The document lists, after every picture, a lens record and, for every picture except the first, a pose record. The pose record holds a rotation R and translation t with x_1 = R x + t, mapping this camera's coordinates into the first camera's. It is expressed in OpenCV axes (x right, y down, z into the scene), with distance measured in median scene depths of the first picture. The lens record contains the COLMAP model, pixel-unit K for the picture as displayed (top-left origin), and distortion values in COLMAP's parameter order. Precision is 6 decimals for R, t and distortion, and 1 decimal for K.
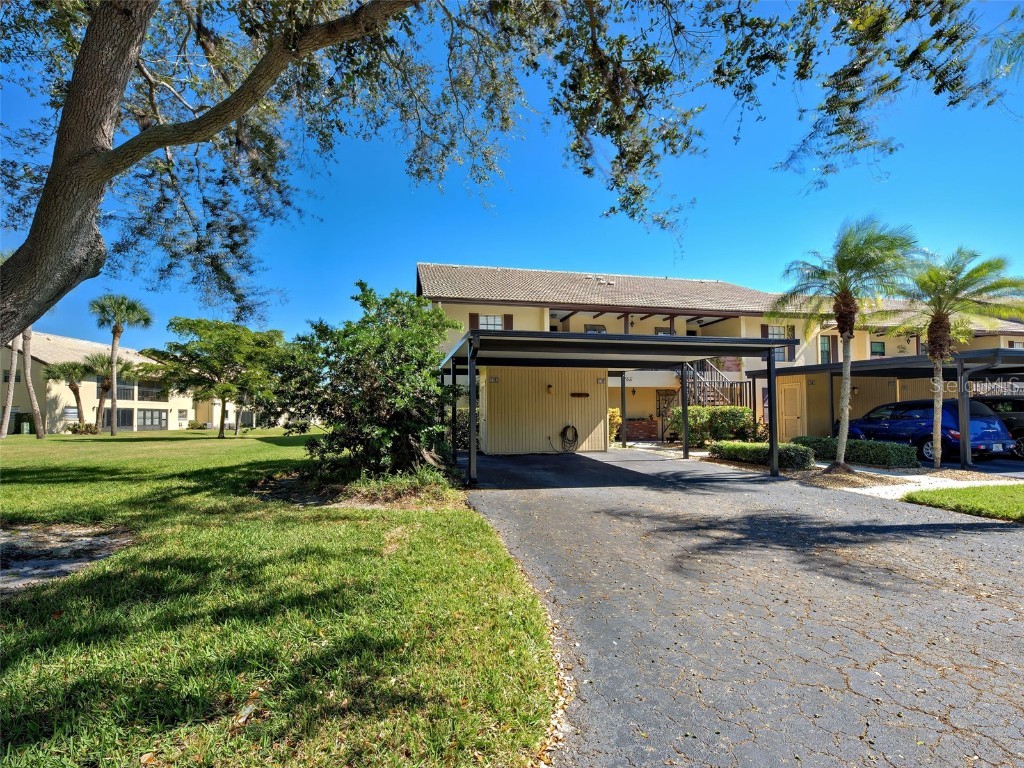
lens RADIAL K [[529.3, 0, 510.8], [0, 529.3, 403.5], [0, 0, 1]] dist [0.025682, 0.000060]
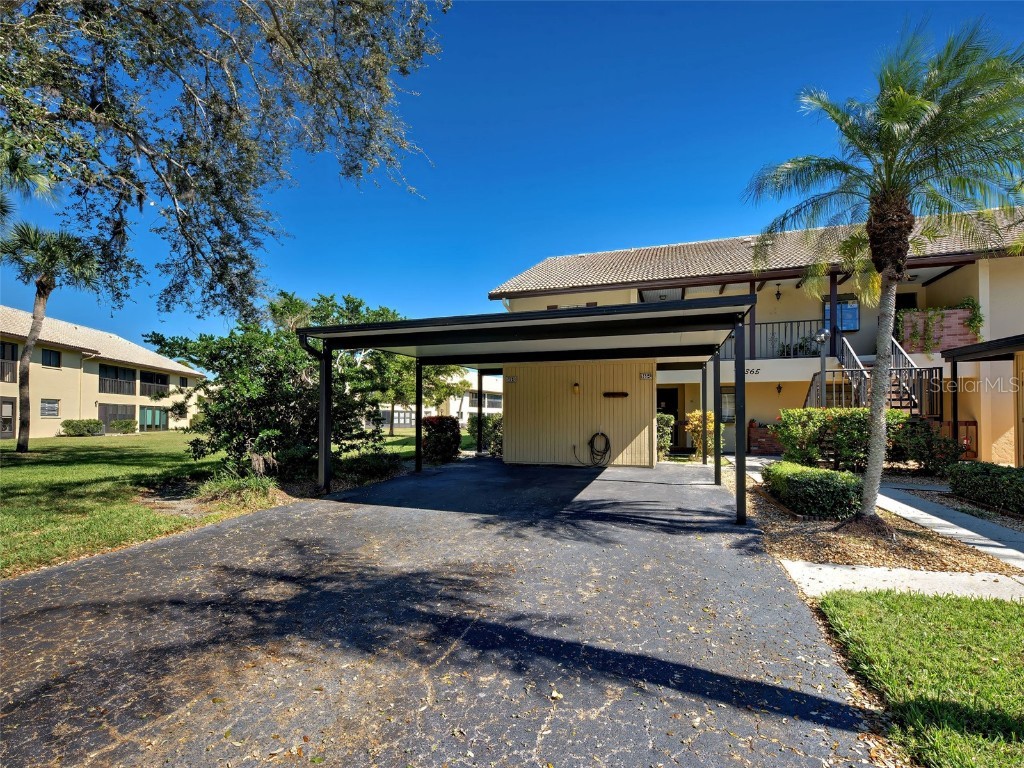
lens RADIAL K [[529.3, 0, 510.8], [0, 529.3, 403.5], [0, 0, 1]] dist [0.025682, 0.000060]
pose [[0.816959, -0.004926, -0.576674, 0.628510], [0.002582, 0.999985, -0.004883, 0.000911], [0.576689, 0.002500, 0.816960, 0.357689]]
